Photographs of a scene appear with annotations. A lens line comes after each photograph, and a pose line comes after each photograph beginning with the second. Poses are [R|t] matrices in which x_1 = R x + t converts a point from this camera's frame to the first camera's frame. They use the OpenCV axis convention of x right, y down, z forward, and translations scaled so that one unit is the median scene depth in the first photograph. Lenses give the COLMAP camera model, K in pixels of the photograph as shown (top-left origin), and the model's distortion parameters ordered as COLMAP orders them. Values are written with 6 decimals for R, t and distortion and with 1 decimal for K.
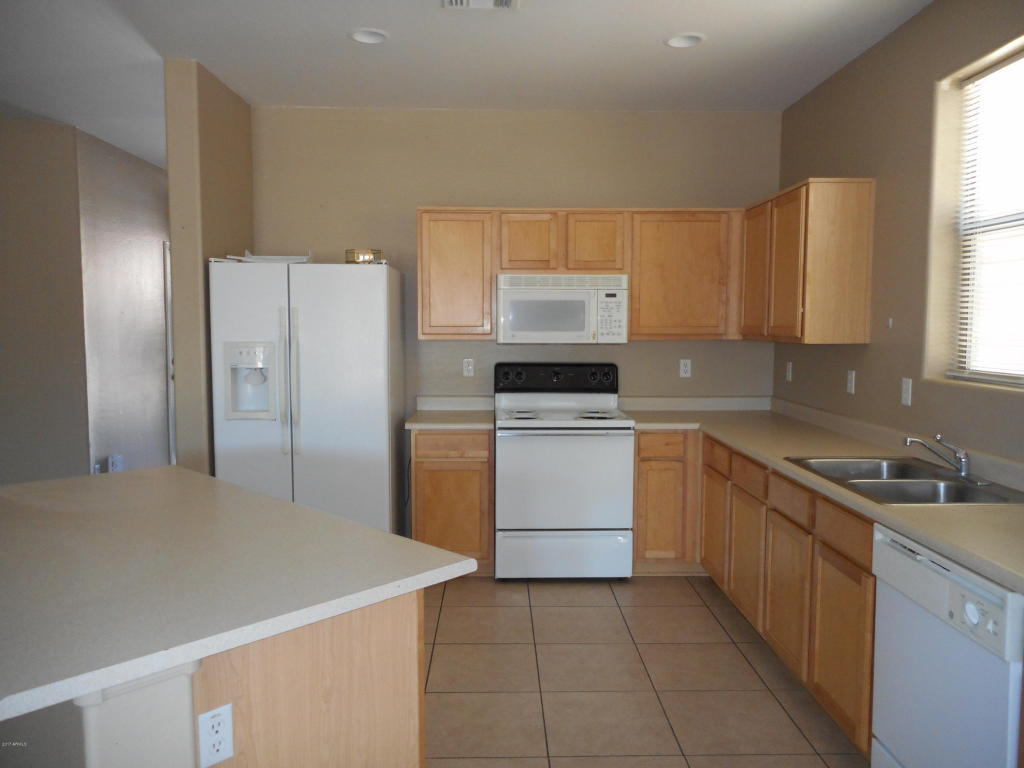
lens RADIAL K [[765.4, 0, 512.0], [0, 765.4, 384.0], [0, 0, 1]] dist [0.007000, 0.003950]
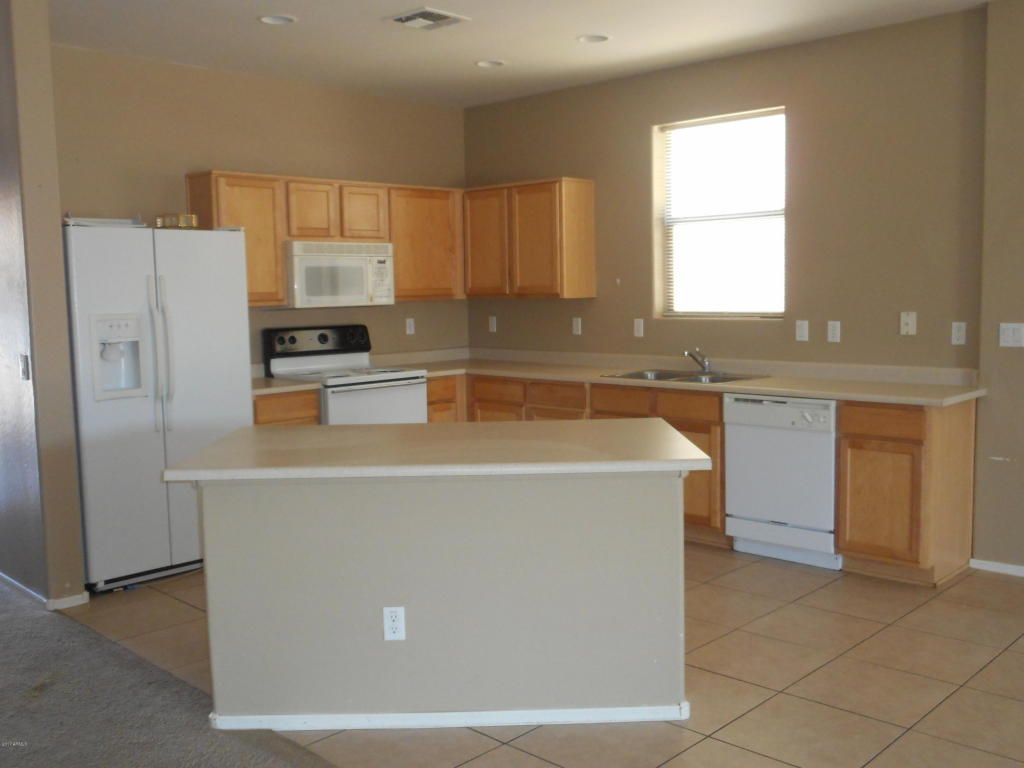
lens RADIAL K [[962.8, 0, 512.0], [0, 962.8, 384.0], [0, 0, 1]] dist [-0.000109, -0.003066]
pose [[0.716269, -0.087134, 0.692363, -0.753962], [0.074494, 0.996052, 0.048287, 0.007850], [-0.693837, 0.016990, 0.719932, -0.140742]]
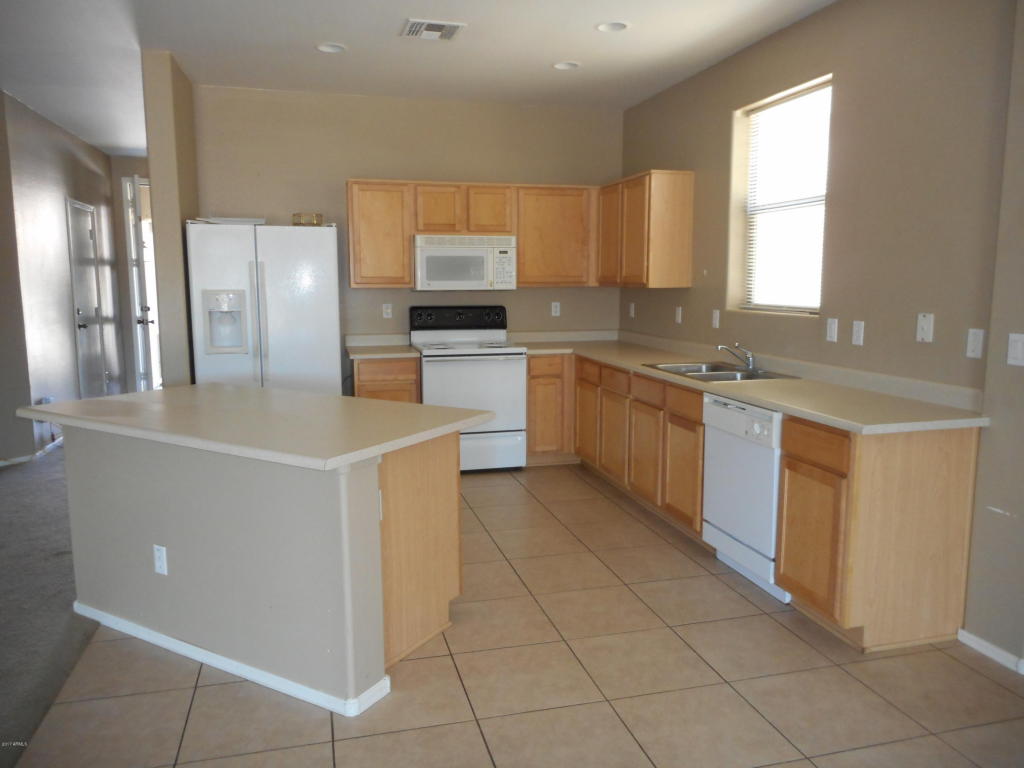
lens RADIAL K [[757.5, 0, 512.0], [0, 757.5, 384.0], [0, 0, 1]] dist [-0.000632, 0.000306]
pose [[0.972196, -0.036641, 0.231284, -0.168485], [0.022139, 0.997640, 0.064991, 0.024418], [-0.233120, -0.058063, 0.970713, -0.269190]]
